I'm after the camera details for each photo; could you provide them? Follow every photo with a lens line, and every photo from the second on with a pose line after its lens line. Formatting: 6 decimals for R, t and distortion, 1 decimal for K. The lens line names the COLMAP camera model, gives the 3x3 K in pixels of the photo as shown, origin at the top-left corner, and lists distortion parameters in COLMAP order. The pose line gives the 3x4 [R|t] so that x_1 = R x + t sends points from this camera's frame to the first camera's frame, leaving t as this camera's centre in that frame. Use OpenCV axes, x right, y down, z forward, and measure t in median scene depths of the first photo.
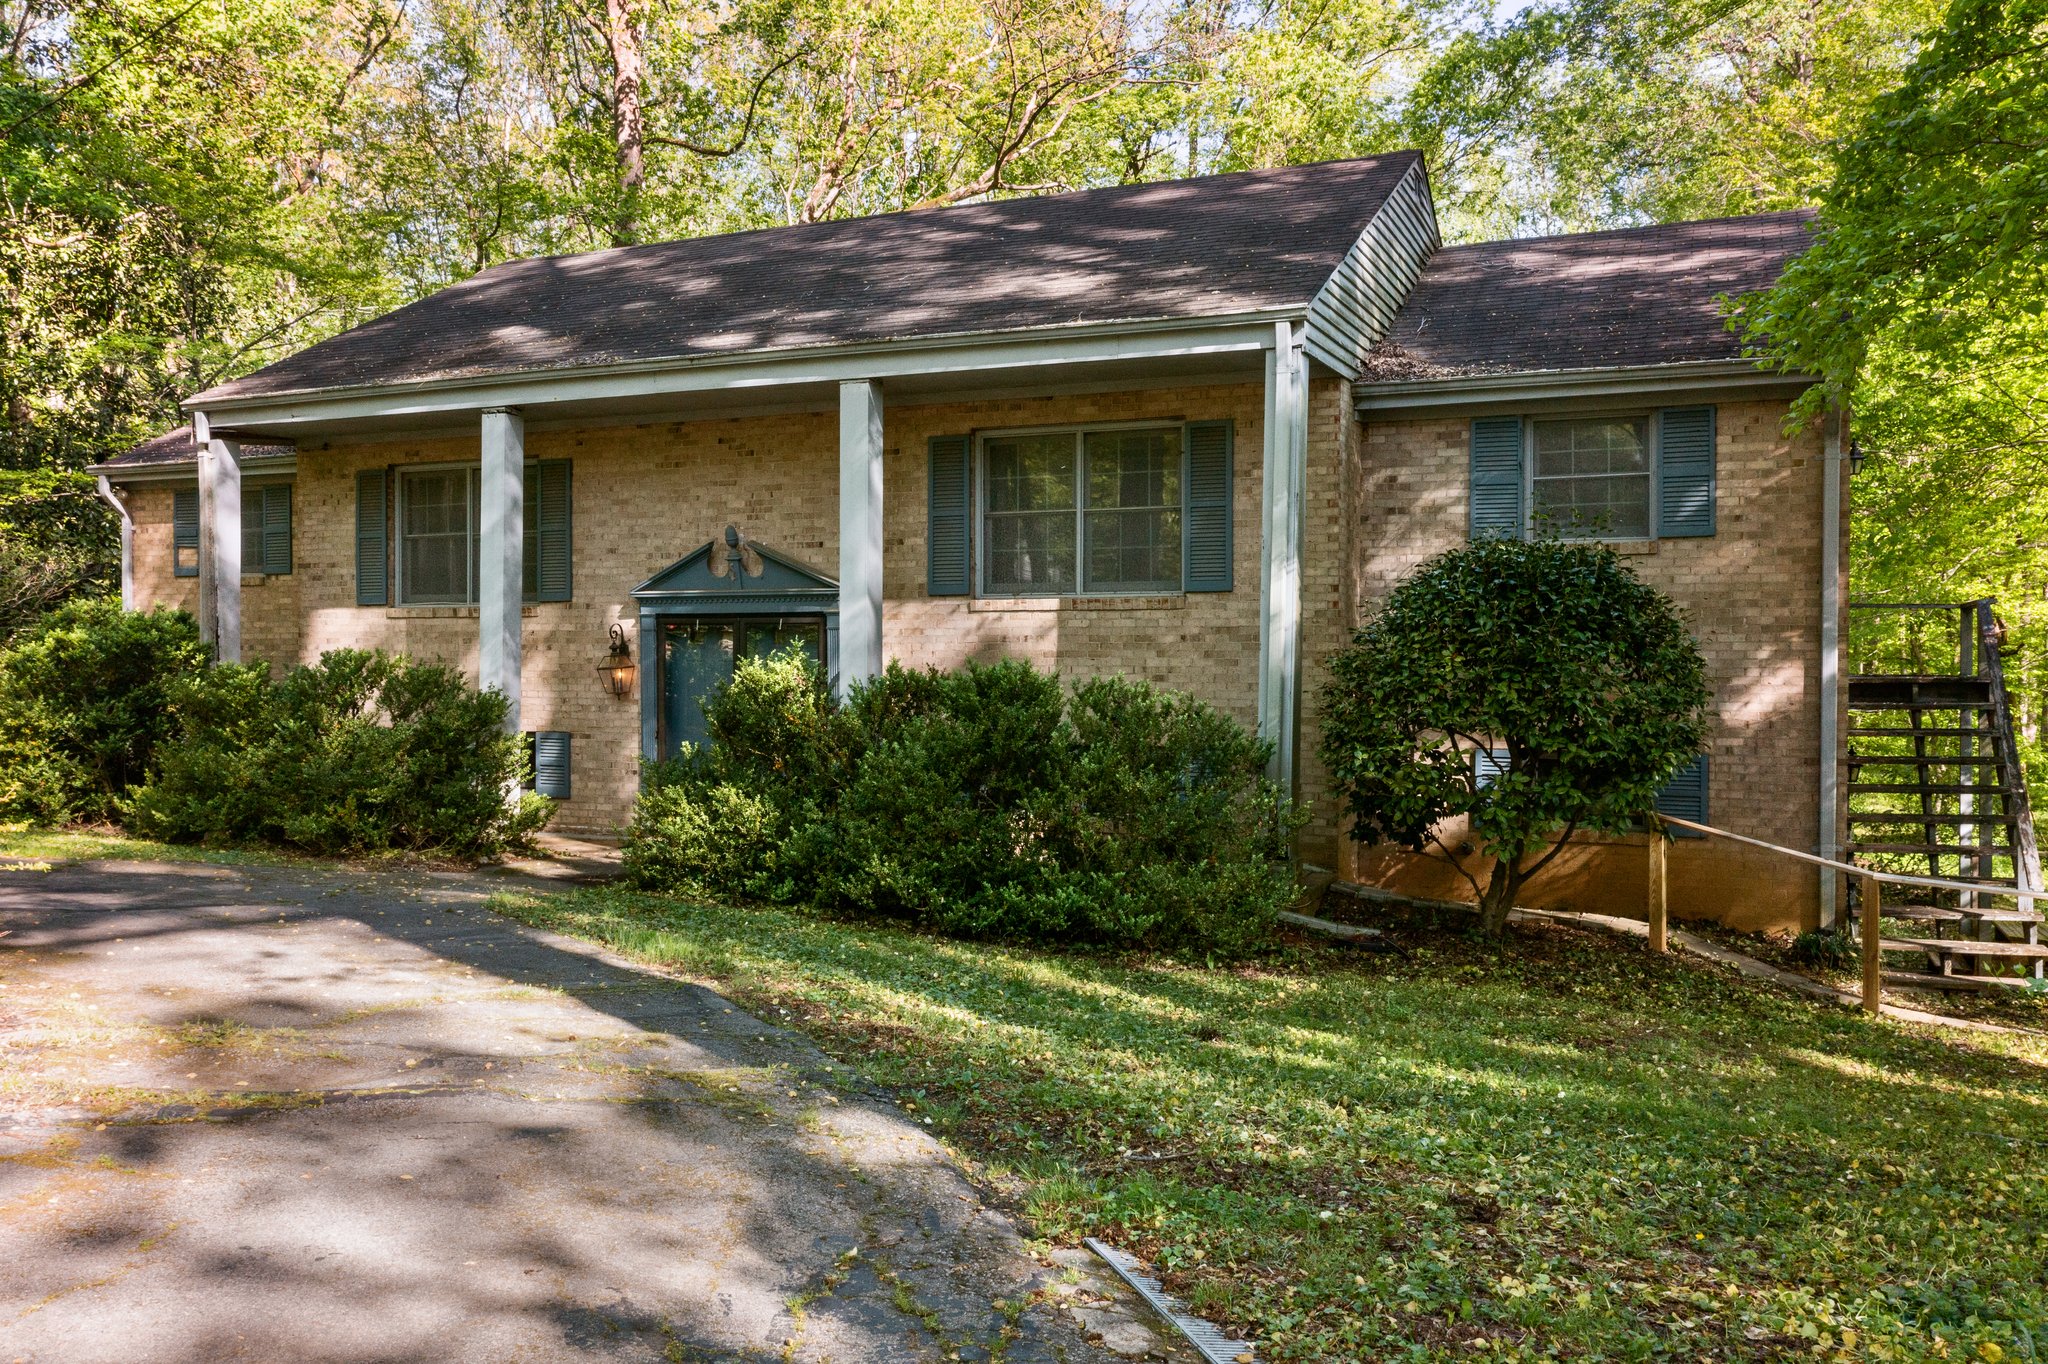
lens RADIAL K [[1642.4, 0, 1023.9], [0, 1642.4, 679.0], [0, 0, 1]] dist [-0.009324, -0.013198]
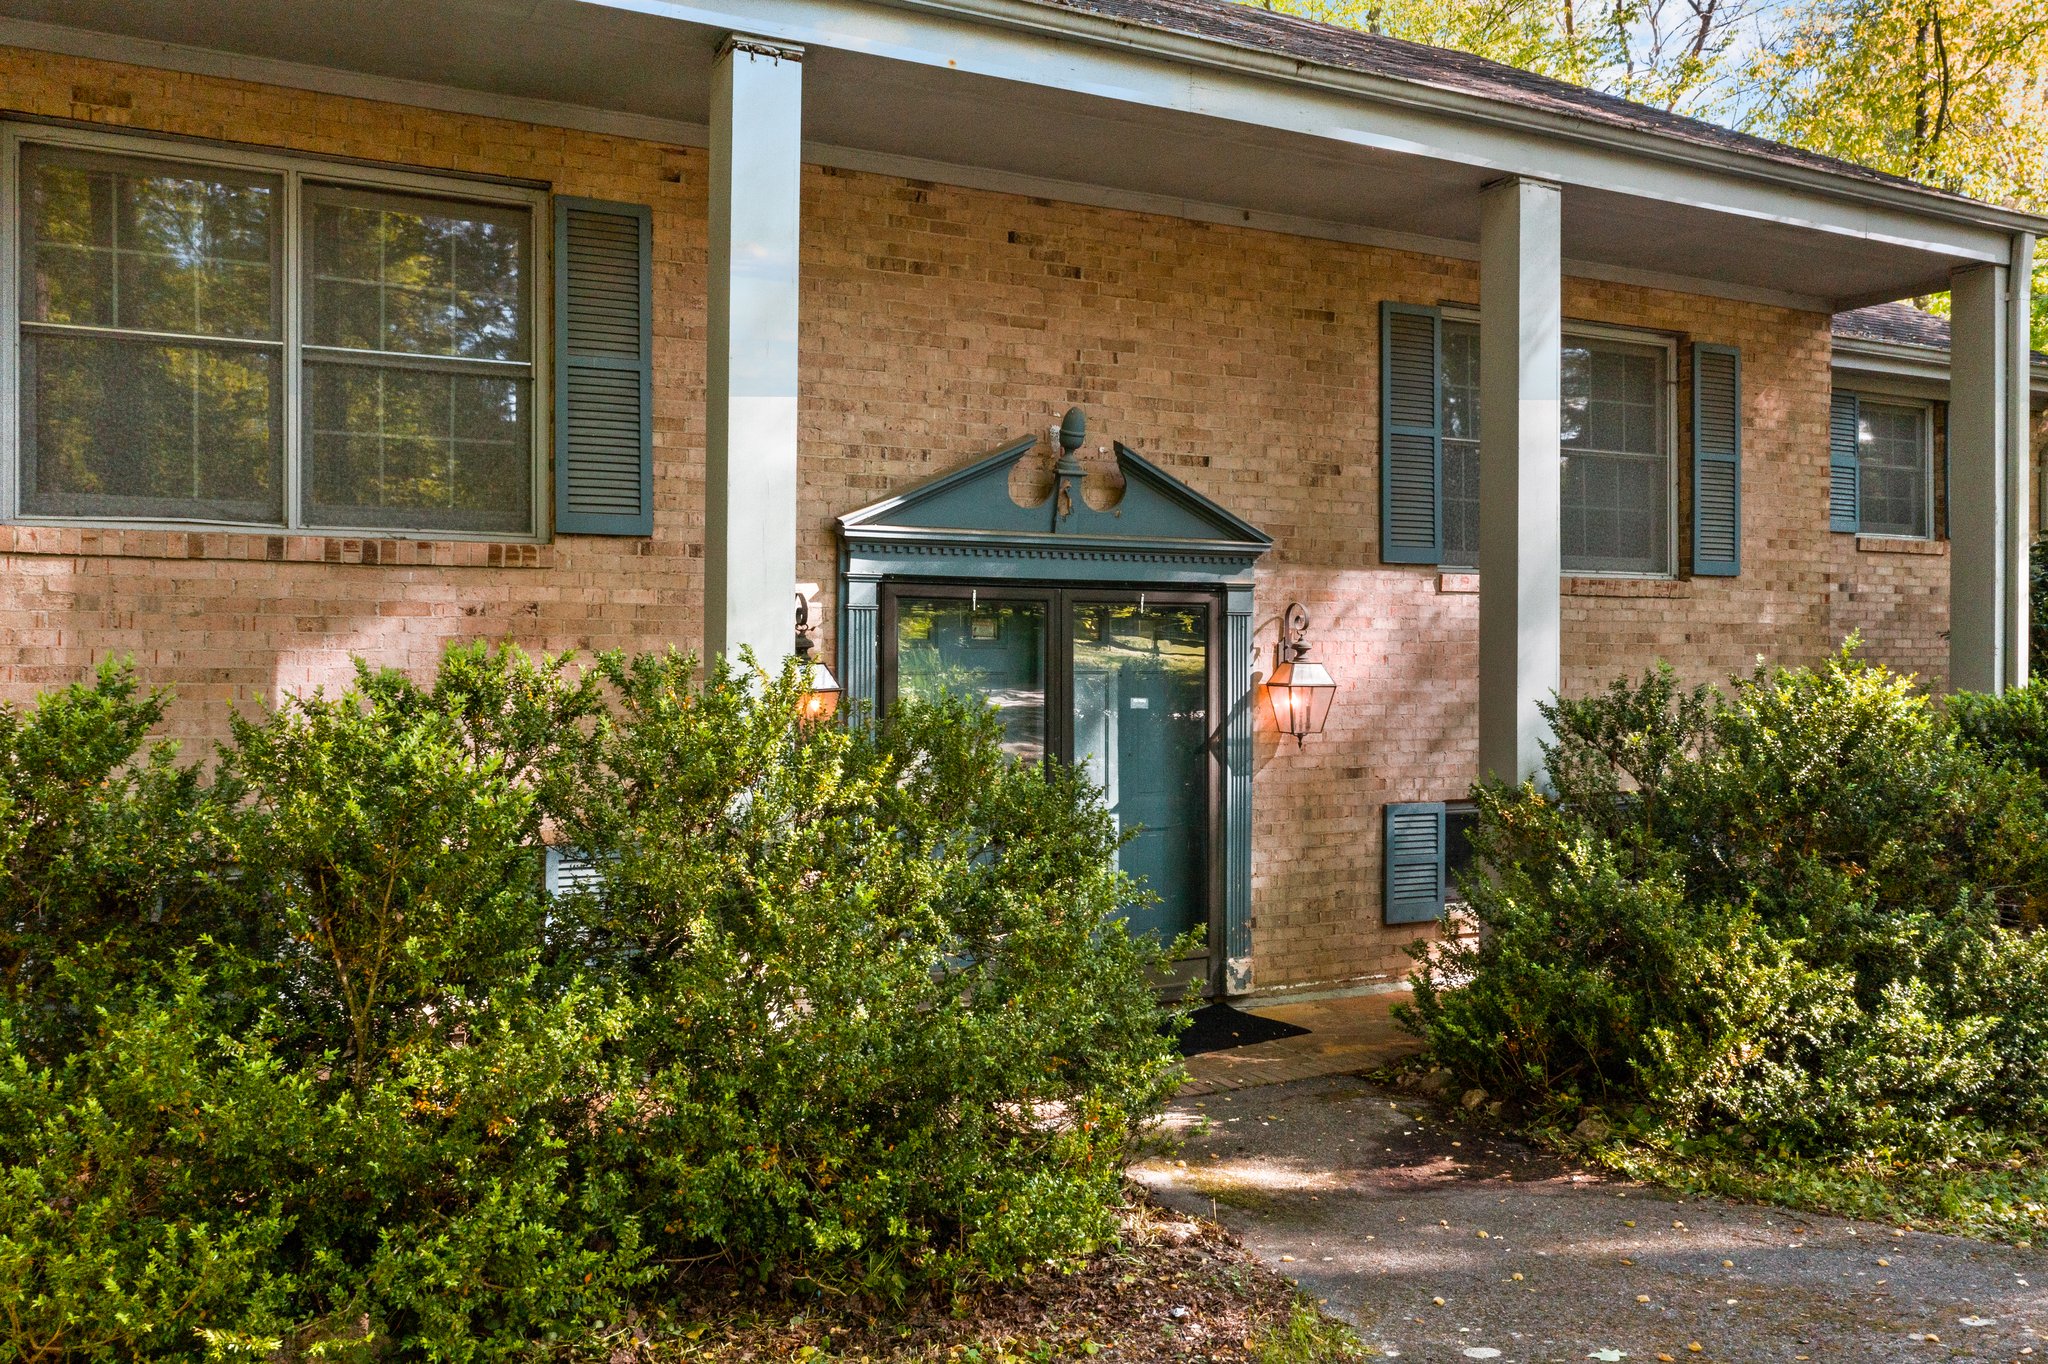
lens RADIAL K [[1642.4, 0, 1024.0], [0, 1642.4, 680.8], [0, 0, 1]] dist [-0.009324, -0.013198]
pose [[0.631203, -0.008291, 0.775574, -0.592838], [0.011798, 0.999930, 0.001087, -0.009274], [-0.775528, 0.008464, 0.631256, 0.699801]]
